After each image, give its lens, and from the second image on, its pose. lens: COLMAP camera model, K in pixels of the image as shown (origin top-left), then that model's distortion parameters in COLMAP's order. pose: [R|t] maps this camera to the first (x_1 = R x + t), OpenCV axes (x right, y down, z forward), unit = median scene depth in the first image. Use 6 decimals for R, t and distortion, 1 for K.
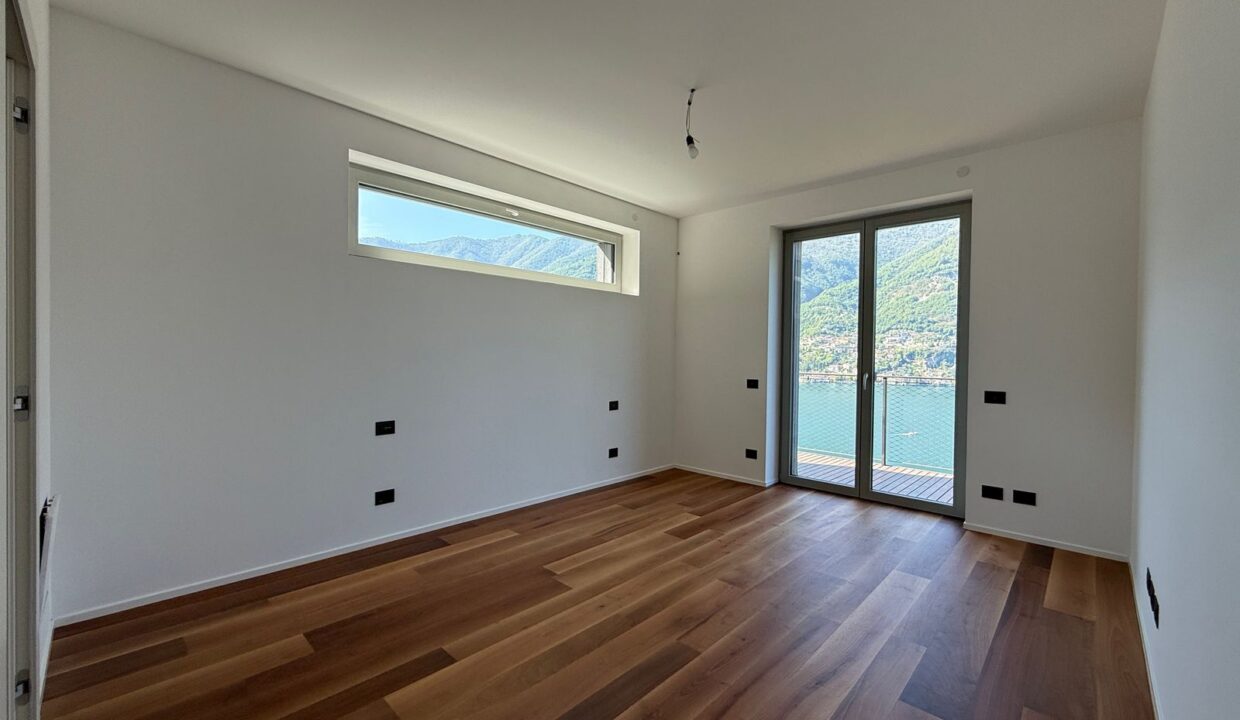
lens RADIAL K [[497.1, 0, 613.2], [0, 497.1, 360.5], [0, 0, 1]] dist [-0.000752, 0.000013]
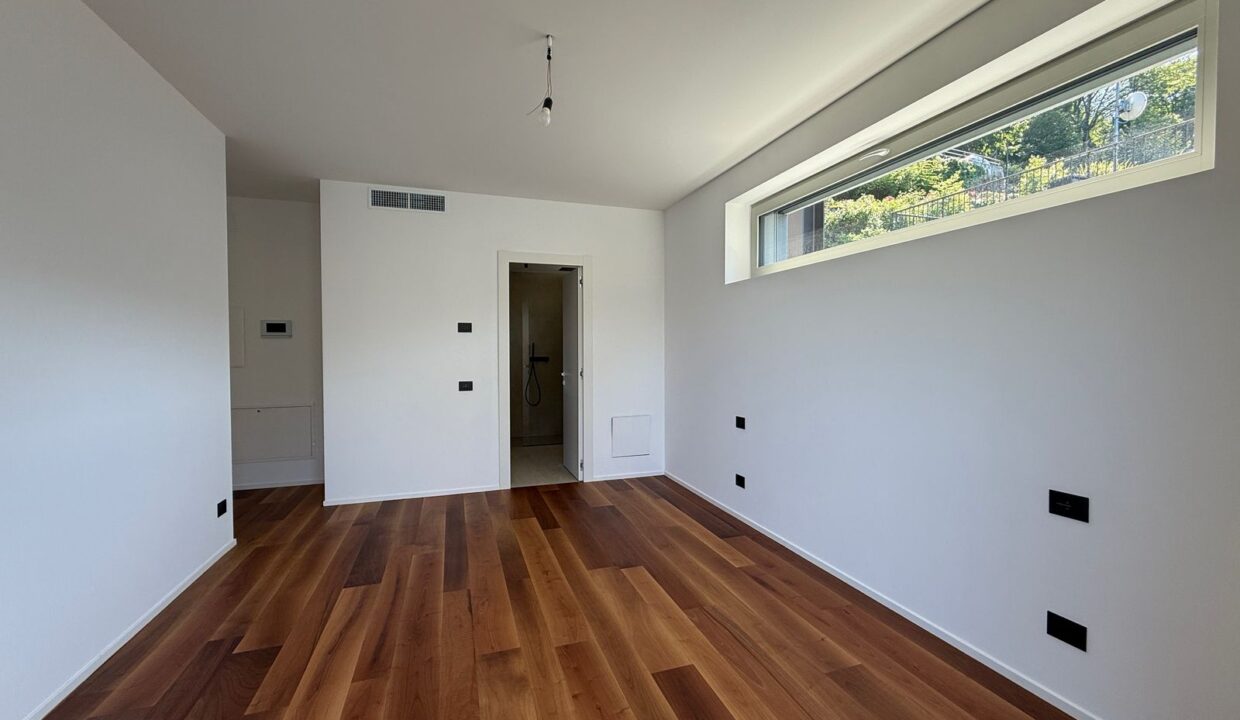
lens RADIAL K [[497.1, 0, 626.2], [0, 497.1, 354.7], [0, 0, 1]] dist [-0.000752, 0.000013]
pose [[-0.458081, -0.001850, -0.888909, 0.749542], [-0.011496, 0.999927, 0.003843, -0.028835], [0.888836, 0.011979, -0.458069, 1.351092]]
